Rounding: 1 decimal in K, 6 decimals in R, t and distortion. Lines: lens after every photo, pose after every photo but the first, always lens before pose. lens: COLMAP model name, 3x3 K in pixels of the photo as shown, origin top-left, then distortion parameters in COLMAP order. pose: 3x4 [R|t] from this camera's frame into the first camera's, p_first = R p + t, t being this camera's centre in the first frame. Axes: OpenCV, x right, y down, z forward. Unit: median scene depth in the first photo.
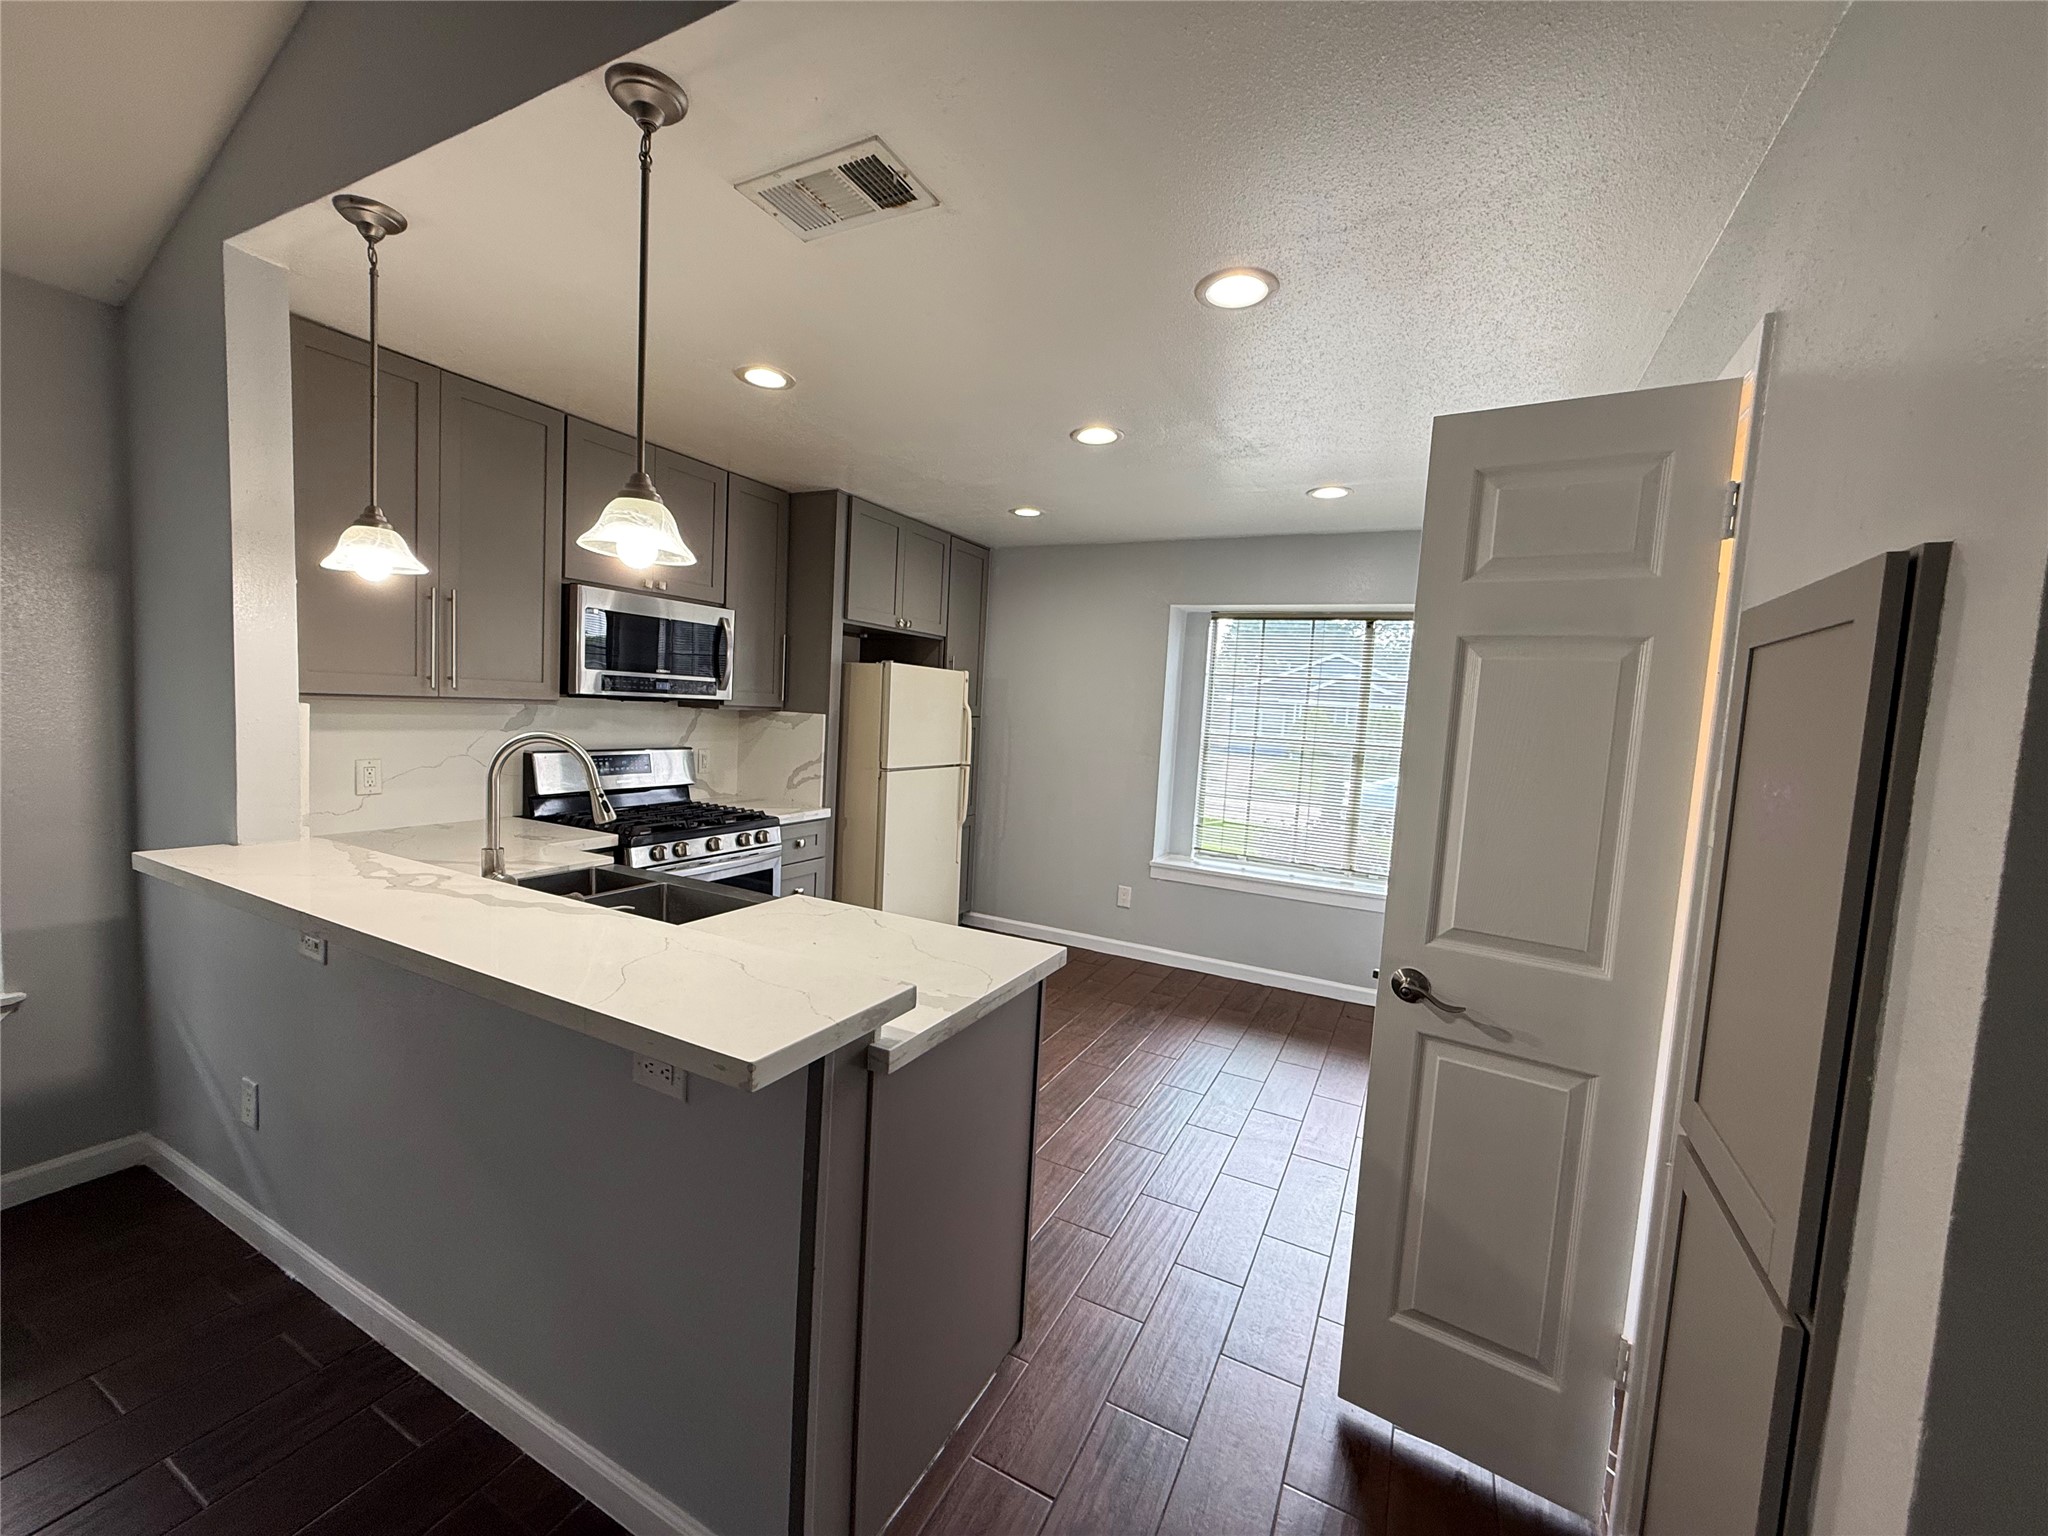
lens RADIAL K [[819.5, 0, 1019.1], [0, 819.5, 774.2], [0, 0, 1]] dist [0.001769, -0.000197]
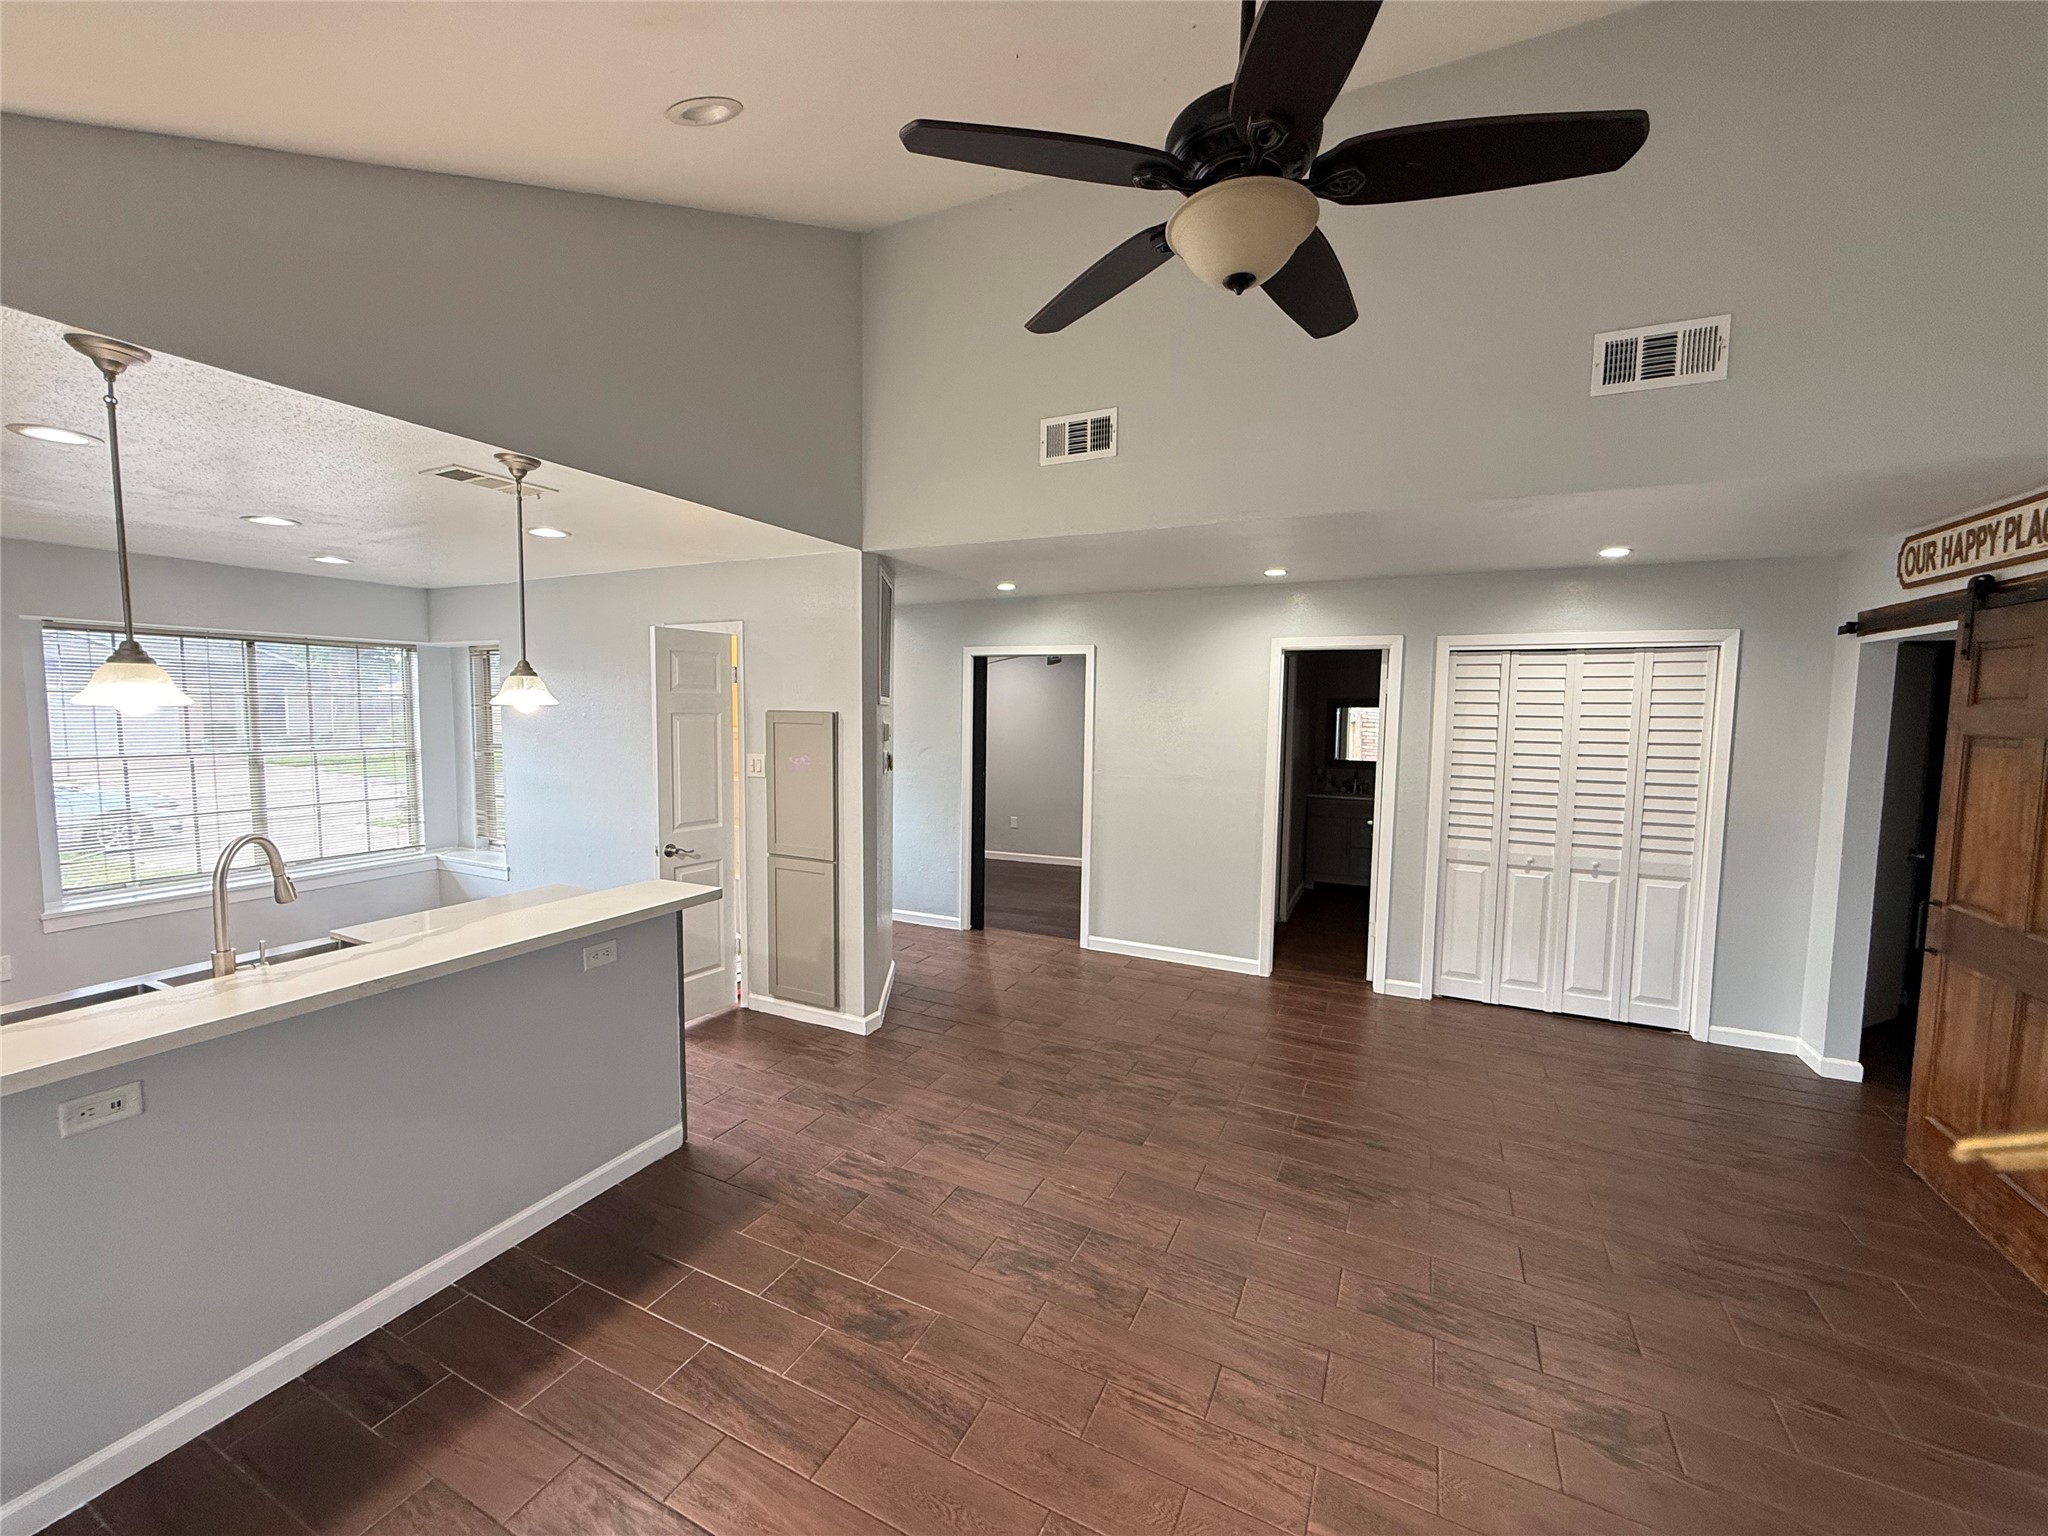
lens RADIAL K [[819.5, 0, 1020.2], [0, 819.5, 769.8], [0, 0, 1]] dist [0.001769, -0.000197]
pose [[-0.027904, -0.130475, 0.991059, -2.110867], [0.069454, 0.988796, 0.132132, -0.255485], [-0.997195, 0.072520, -0.018529, -0.043115]]
